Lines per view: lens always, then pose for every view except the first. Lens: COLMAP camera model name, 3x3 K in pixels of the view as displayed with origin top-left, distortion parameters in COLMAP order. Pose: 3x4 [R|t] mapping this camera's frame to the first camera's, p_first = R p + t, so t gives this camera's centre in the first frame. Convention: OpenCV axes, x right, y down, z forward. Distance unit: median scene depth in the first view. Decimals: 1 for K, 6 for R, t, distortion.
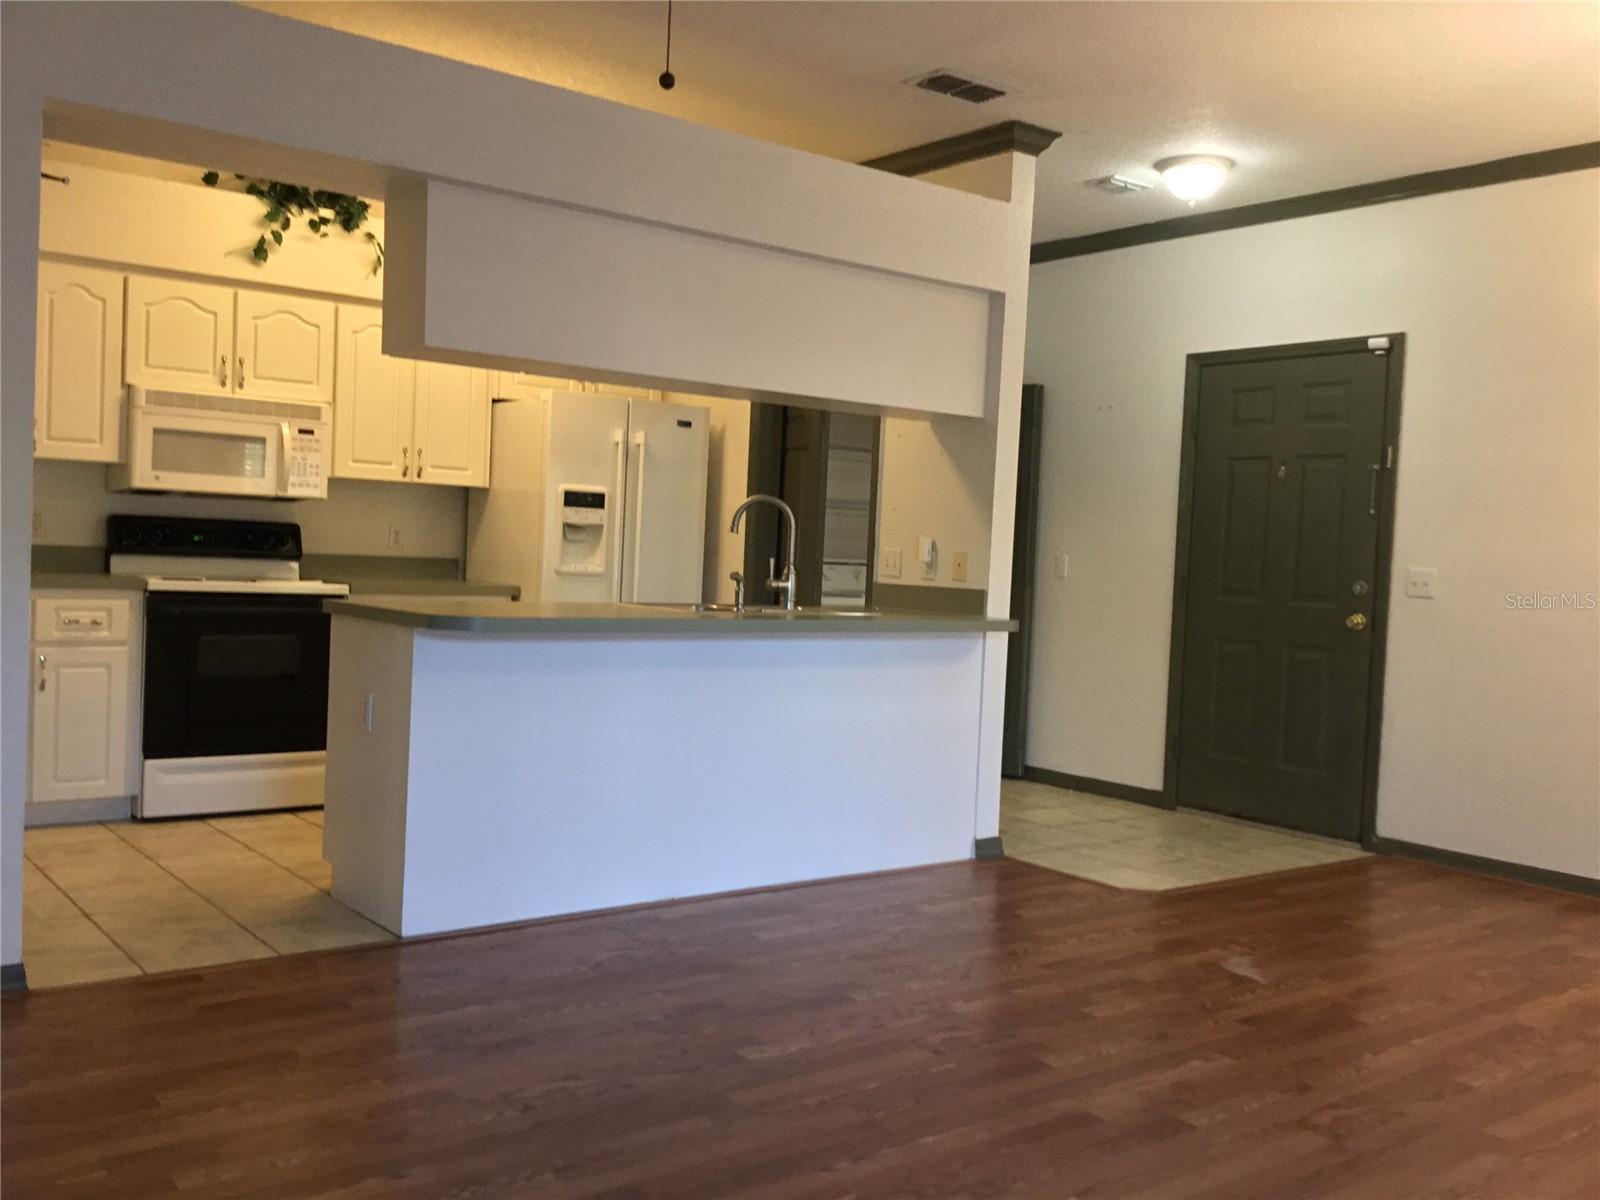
lens RADIAL K [[1463.2, 0, 800.0], [0, 1463.2, 600.0], [0, 0, 1]] dist [0.095049, -0.071164]
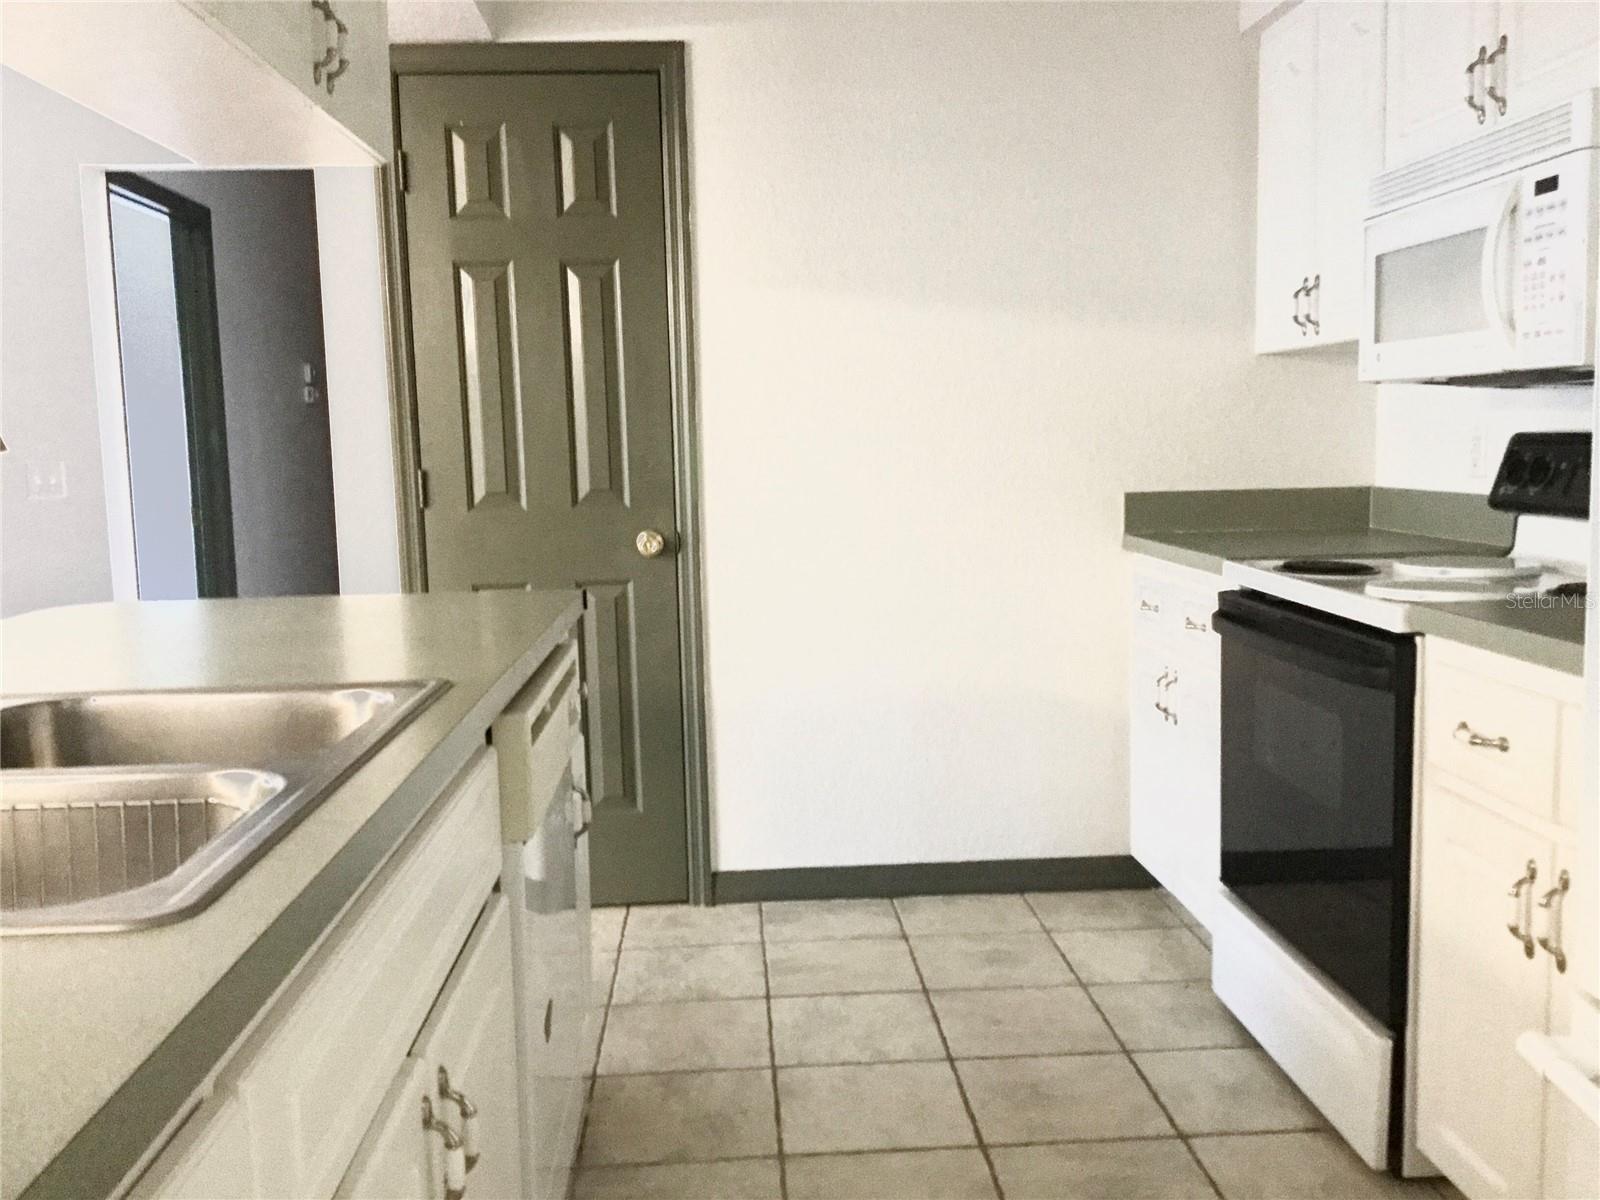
lens RADIAL K [[1463.2, 0, 800.0], [0, 1463.2, 600.0], [0, 0, 1]] dist [0.095049, -0.071164]
pose [[-0.566889, 0.066135, -0.821135, 0.079428], [-0.028552, 0.994596, 0.099817, -0.043431], [0.823299, 0.080030, -0.561937, 1.059131]]
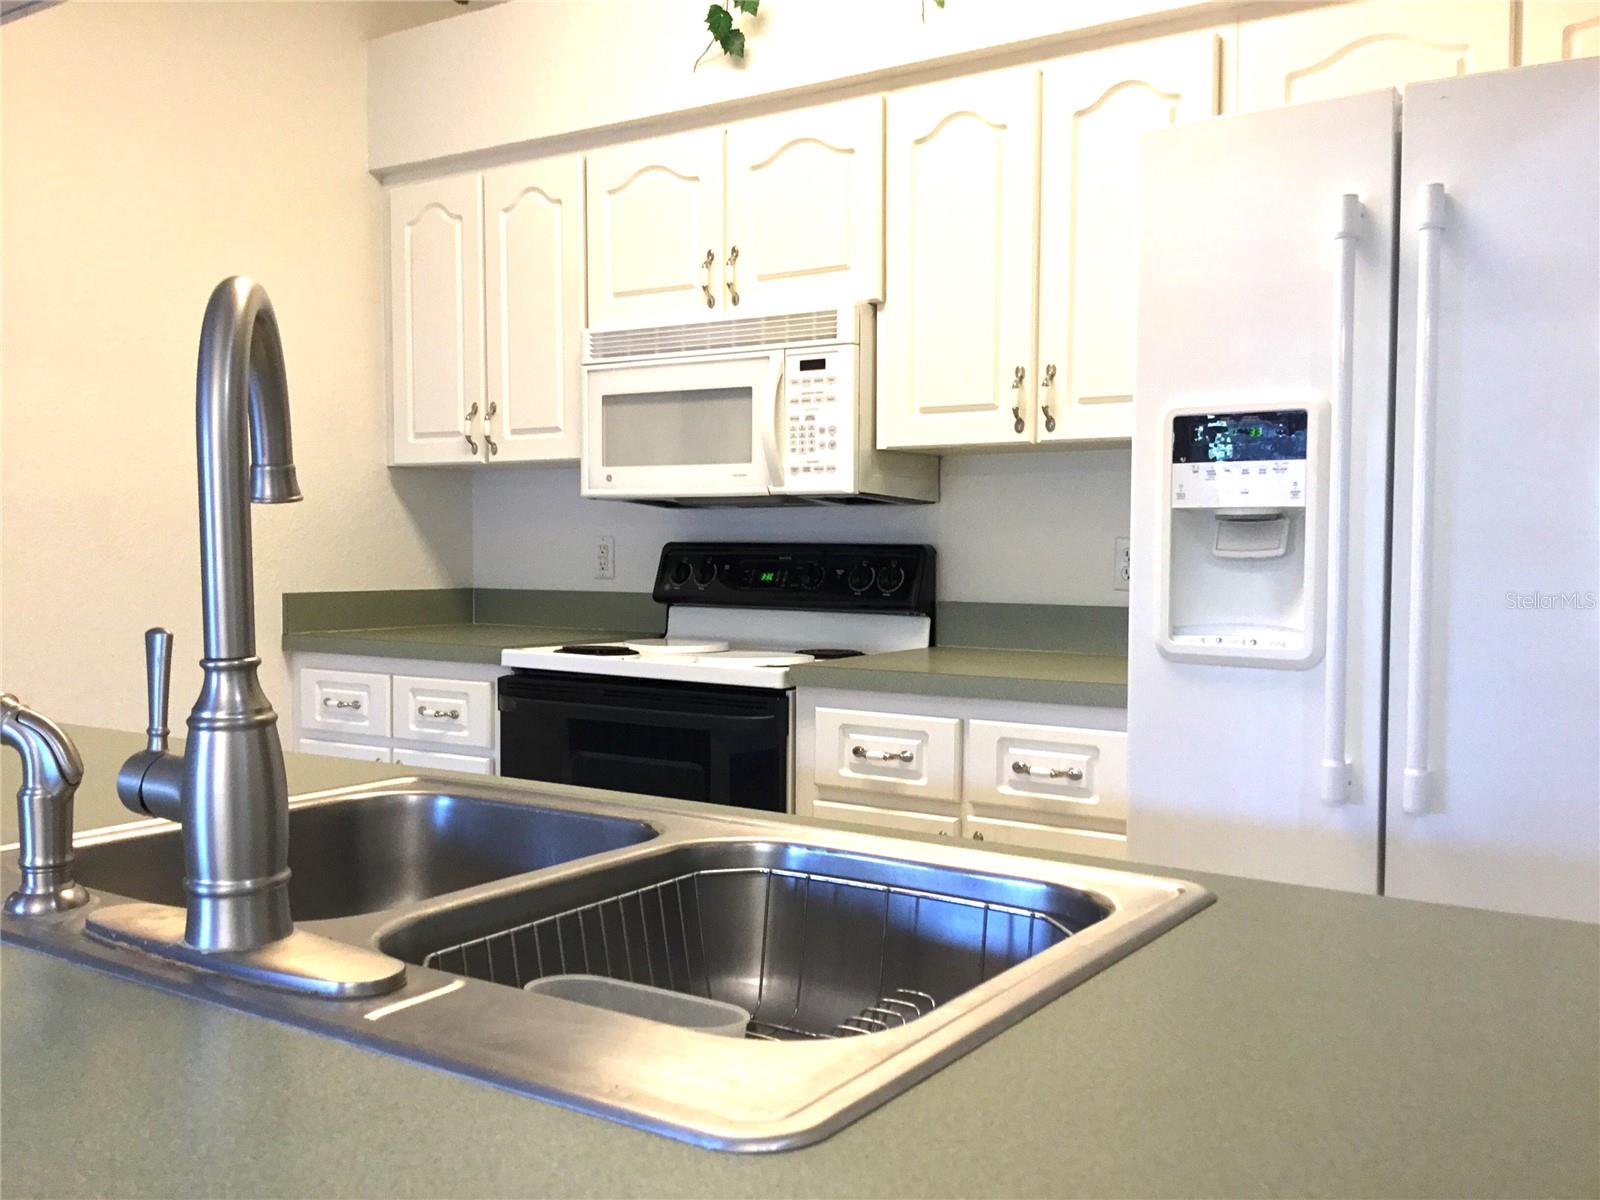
lens RADIAL K [[1463.2, 0, 800.0], [0, 1463.2, 600.0], [0, 0, 1]] dist [0.095049, -0.071164]
pose [[0.313937, -0.005524, -0.949428, 0.143959], [-0.027647, 0.999506, -0.014957, -0.024733], [0.949041, 0.030944, 0.313629, 0.835916]]
